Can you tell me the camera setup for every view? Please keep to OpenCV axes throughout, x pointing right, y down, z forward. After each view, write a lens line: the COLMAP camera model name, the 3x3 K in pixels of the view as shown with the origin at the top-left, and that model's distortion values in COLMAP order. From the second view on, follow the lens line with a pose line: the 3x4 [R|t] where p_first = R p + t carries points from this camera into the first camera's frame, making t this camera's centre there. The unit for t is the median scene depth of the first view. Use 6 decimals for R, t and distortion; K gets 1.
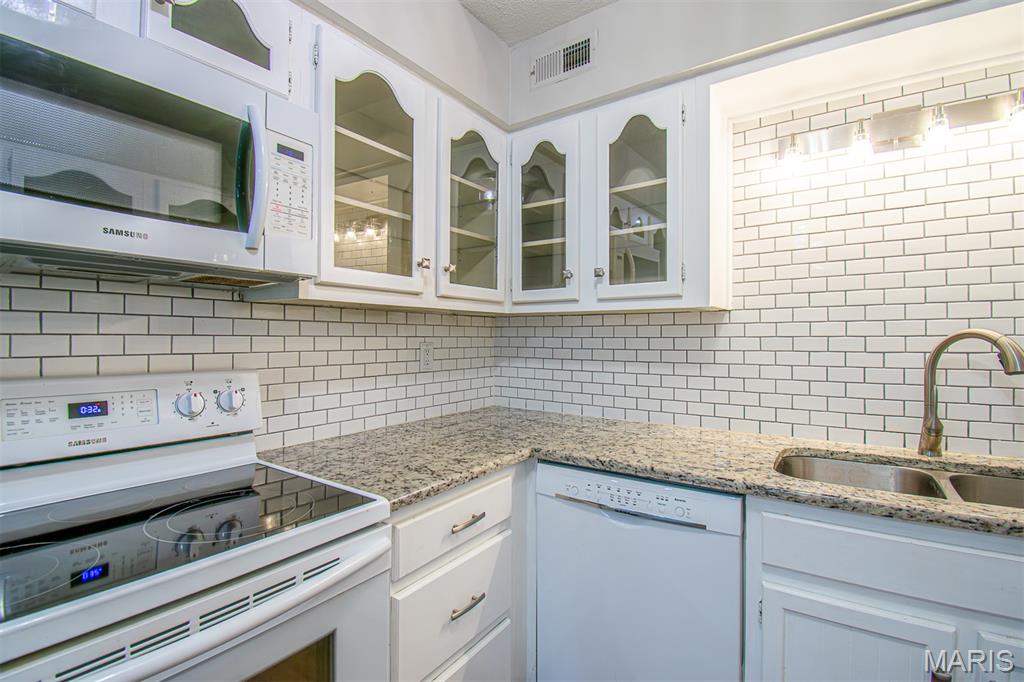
lens RADIAL K [[464.7, 0, 564.8], [0, 464.7, 326.1], [0, 0, 1]] dist [0.037589, -0.002184]
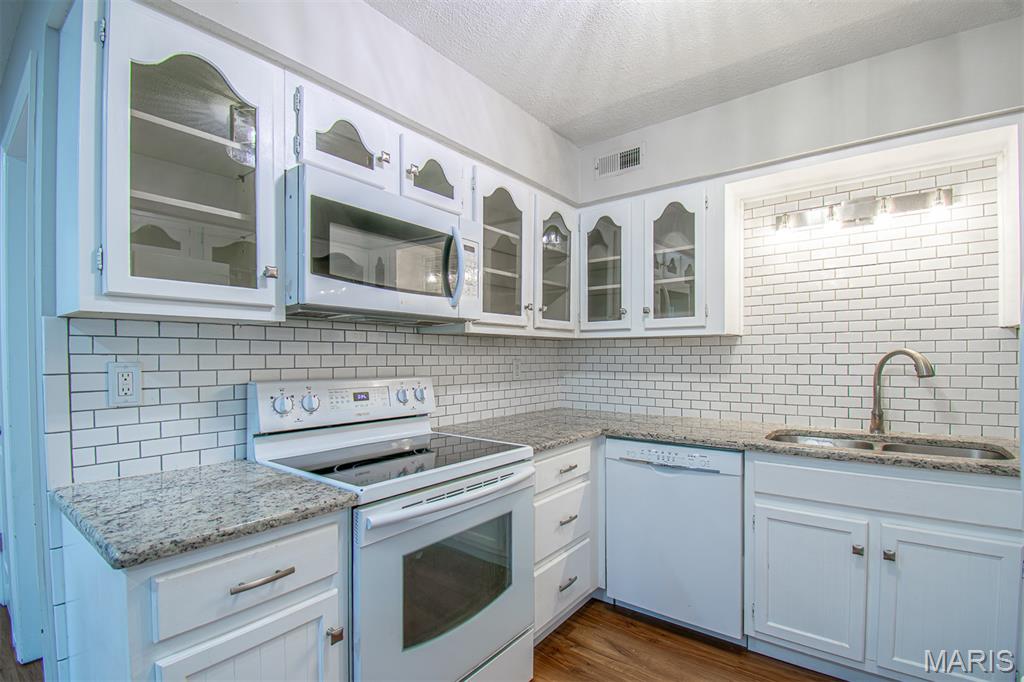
lens RADIAL K [[464.7, 0, 542.7], [0, 464.7, 355.4], [0, 0, 1]] dist [0.037589, -0.002184]
pose [[0.994809, -0.004357, -0.101671, -0.113868], [0.006712, 0.999717, 0.022832, -0.011936], [0.101543, -0.023396, 0.994556, -0.537132]]
